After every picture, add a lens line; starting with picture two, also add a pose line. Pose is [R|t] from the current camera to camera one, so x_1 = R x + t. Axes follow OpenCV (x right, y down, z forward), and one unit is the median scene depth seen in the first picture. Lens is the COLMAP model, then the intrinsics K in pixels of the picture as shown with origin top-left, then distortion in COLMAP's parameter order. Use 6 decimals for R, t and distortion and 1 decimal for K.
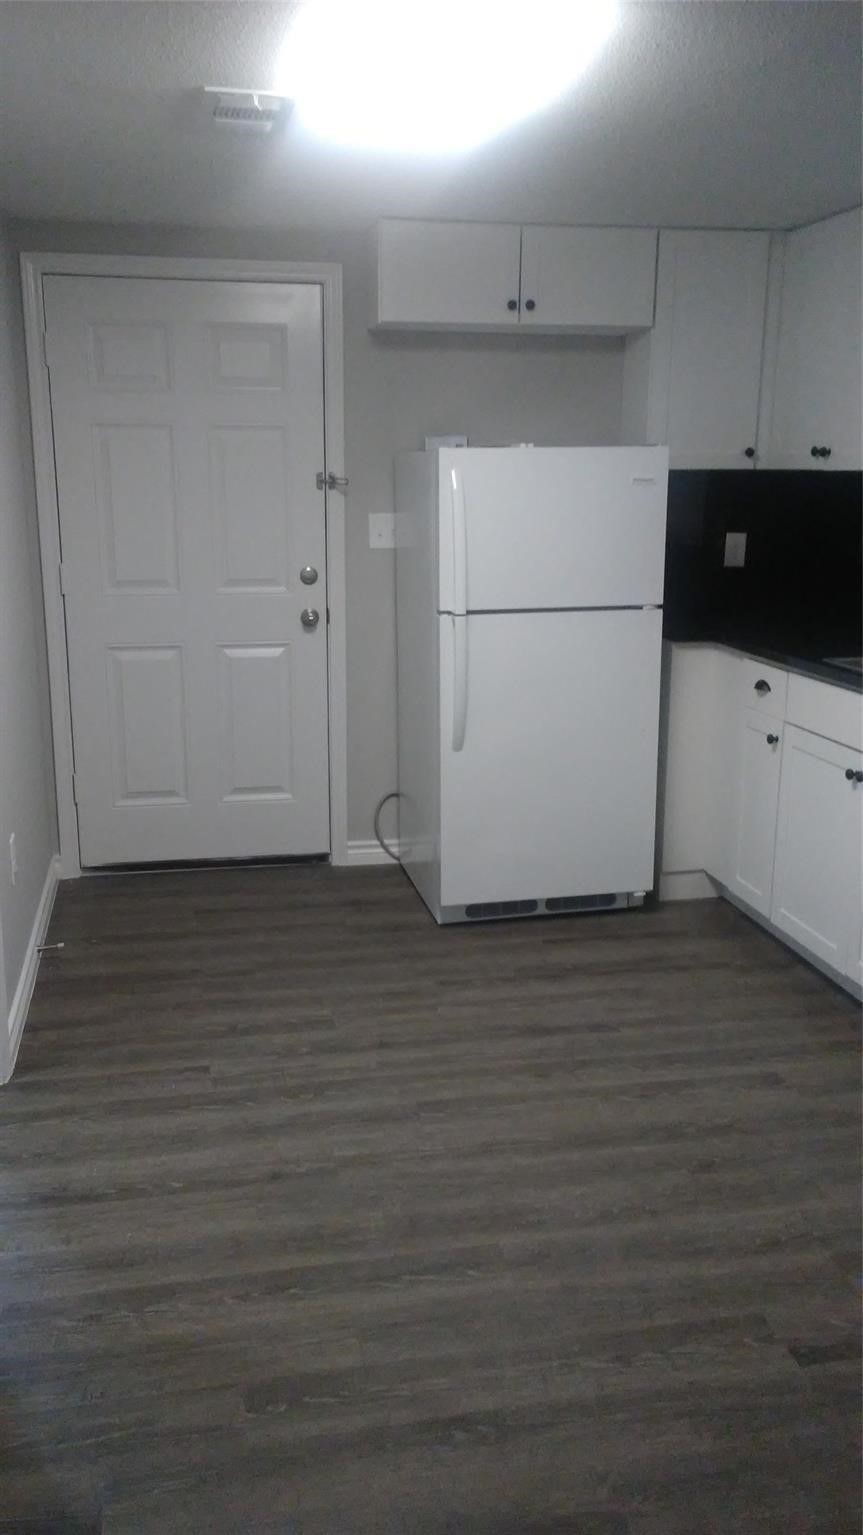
lens RADIAL K [[1320.2, 0, 430.1], [0, 1320.2, 772.0], [0, 0, 1]] dist [0.060492, -0.018983]
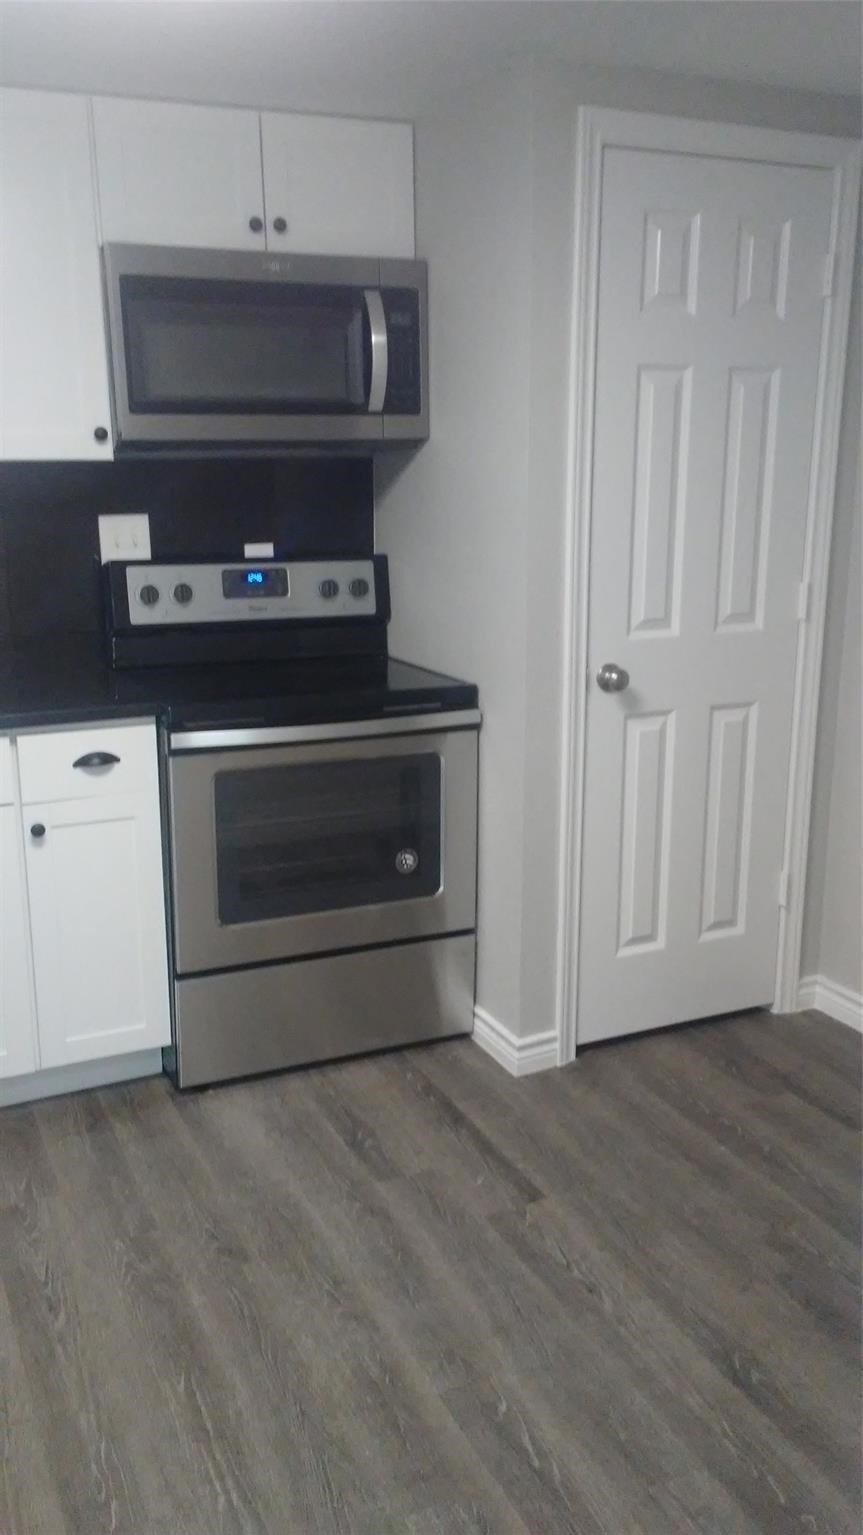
lens RADIAL K [[1320.2, 0, 430.1], [0, 1320.2, 772.0], [0, 0, 1]] dist [0.060492, -0.018983]
pose [[-0.245698, -0.229554, 0.941773, -0.384329], [0.219834, 0.933046, 0.284779, -0.146572], [-0.944090, 0.277003, -0.178784, 0.624907]]
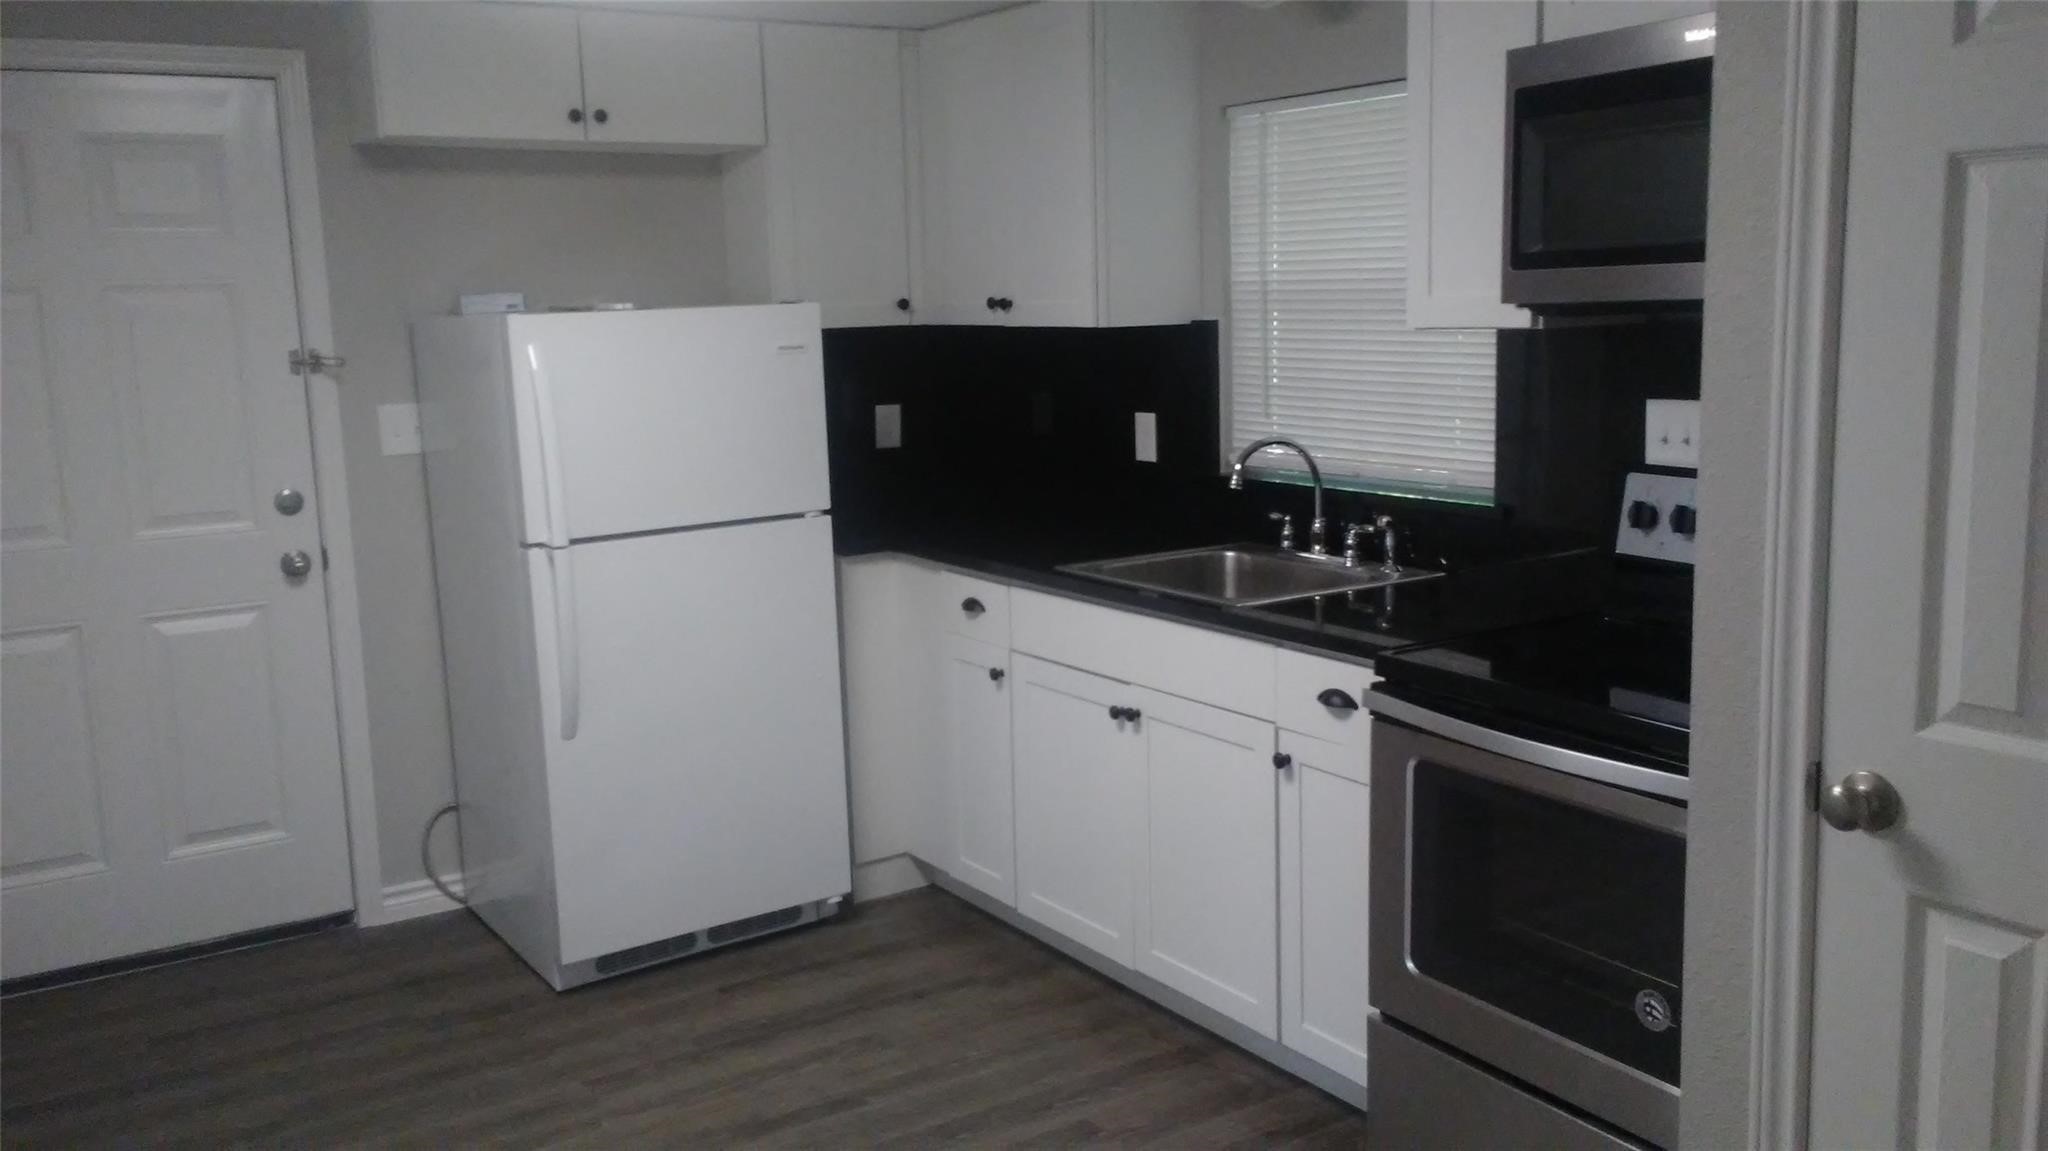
lens RADIAL K [[1761.4, 0, 1025.0], [0, 1761.4, 567.5], [0, 0, 1]] dist [0.060492, -0.018983]
pose [[0.927450, -0.089167, 0.363162, -0.084734], [0.114800, 0.992151, -0.049576, -0.030708], [-0.355890, 0.087670, 0.930406, 0.034237]]
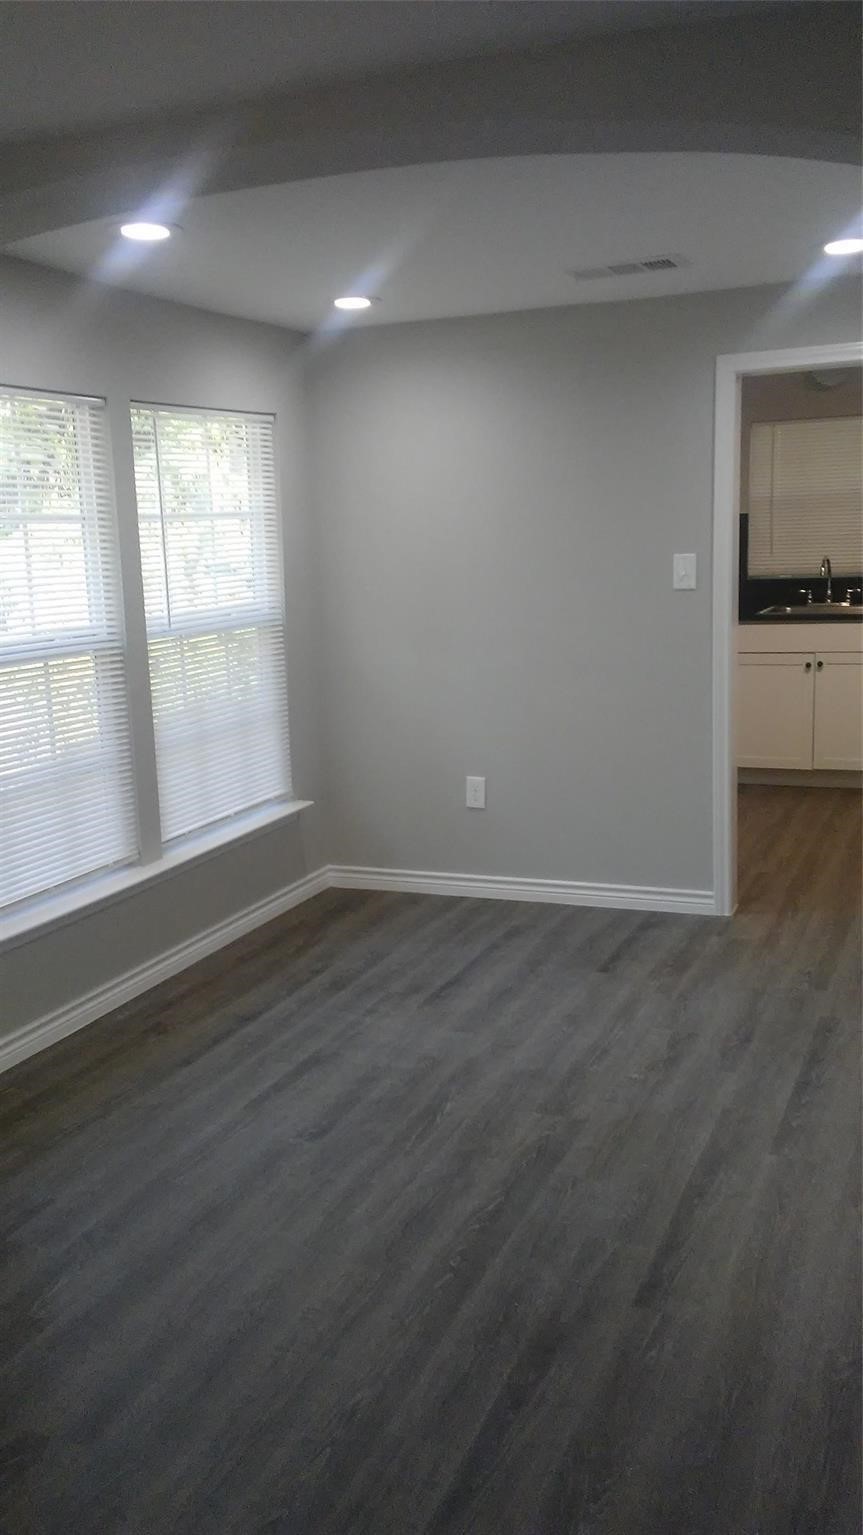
lens RADIAL K [[1316.8, 0, 431.5], [0, 1316.8, 767.5], [0, 0, 1]] dist [0.058809, -0.003909]
pose [[0.559010, -0.179904, 0.809409, -1.318723], [0.225453, 0.972379, 0.060419, -0.078123], [-0.797921, 0.148708, 0.584129, 0.261500]]
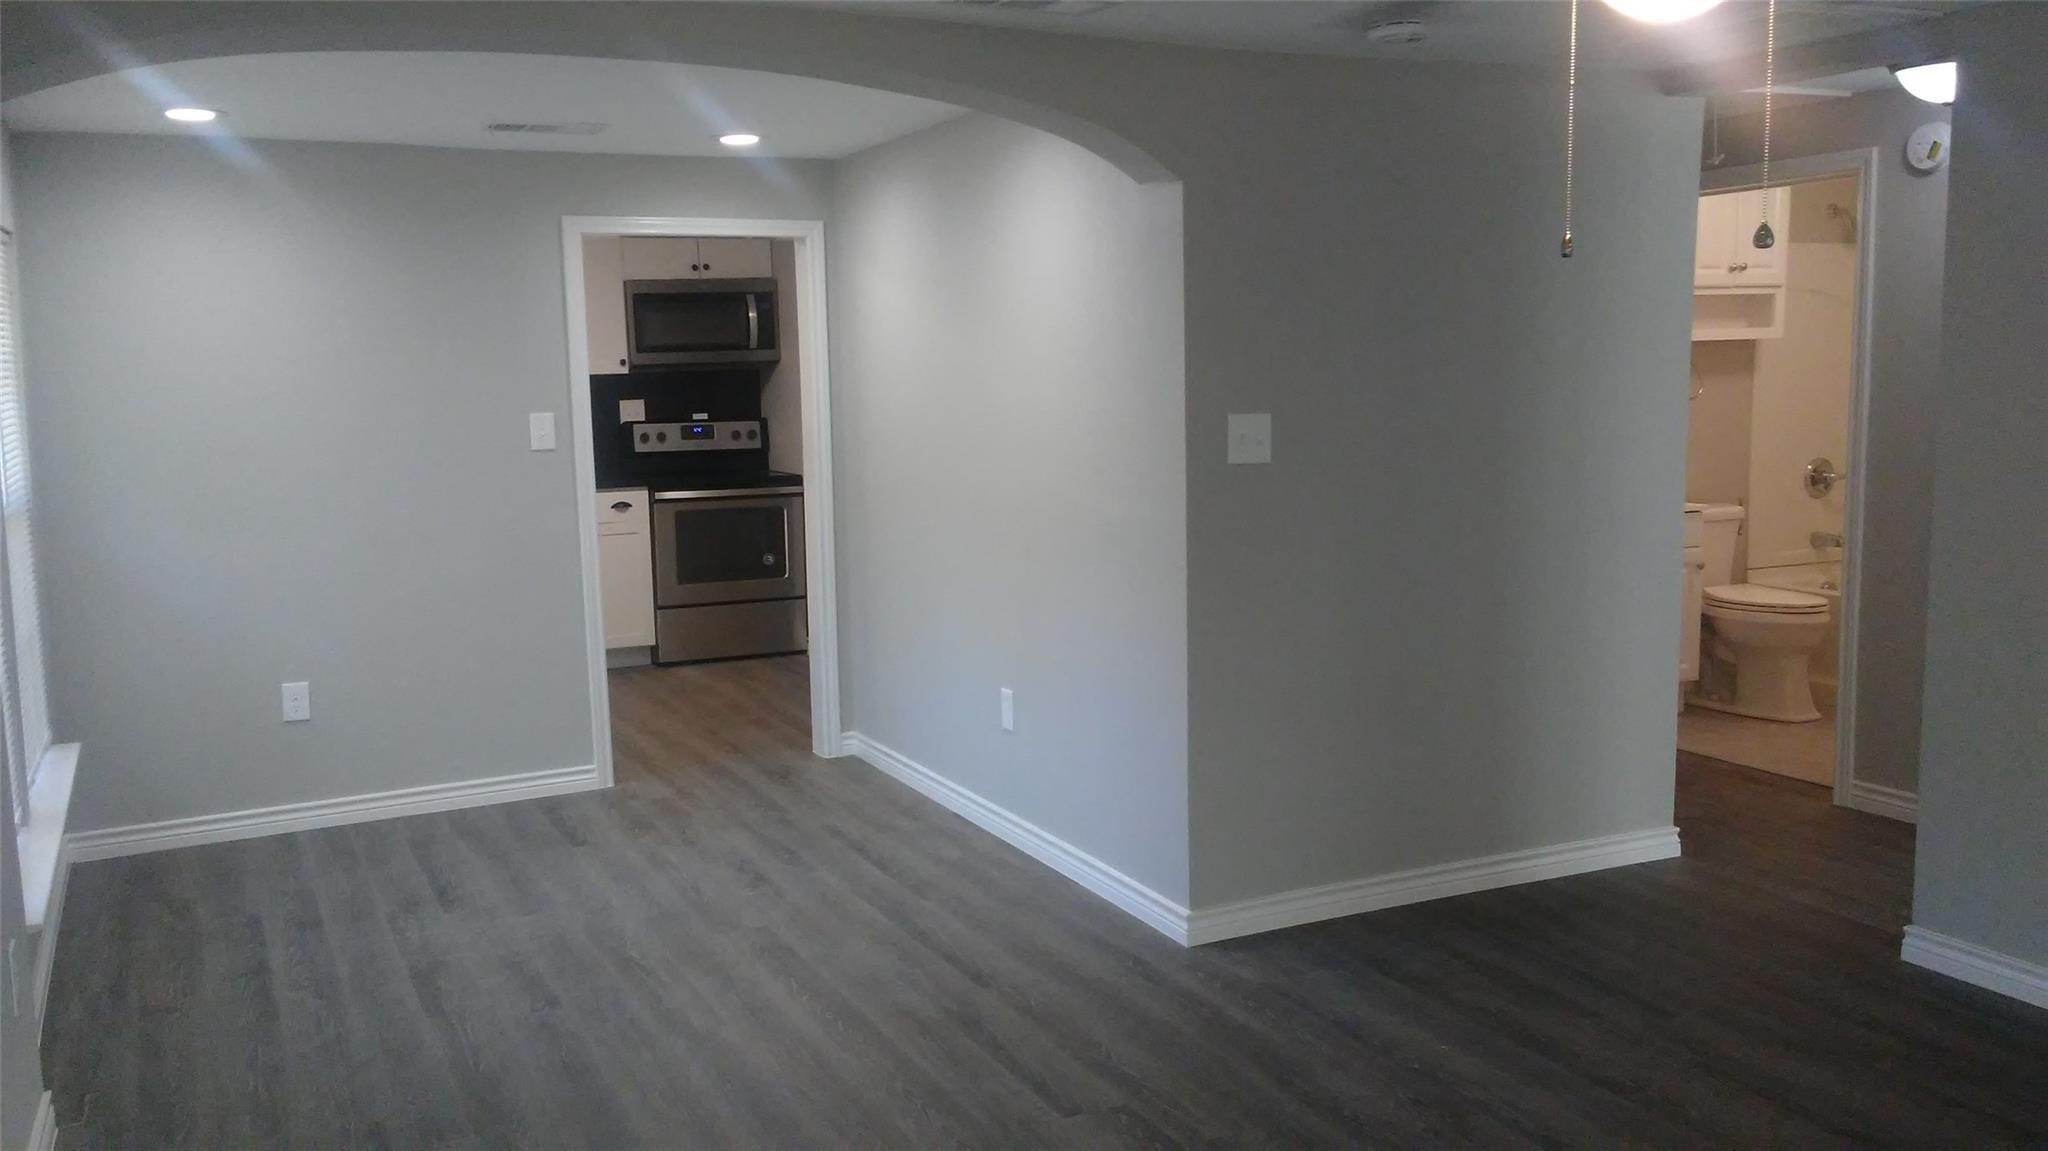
lens RADIAL K [[1761.4, 0, 1025.0], [0, 1761.4, 567.5], [0, 0, 1]] dist [0.060492, -0.018983]
pose [[-0.260900, -0.115771, 0.958399, -1.746419], [0.238040, 0.954413, 0.180090, -0.182241], [-0.935558, 0.275123, -0.221448, 0.697477]]
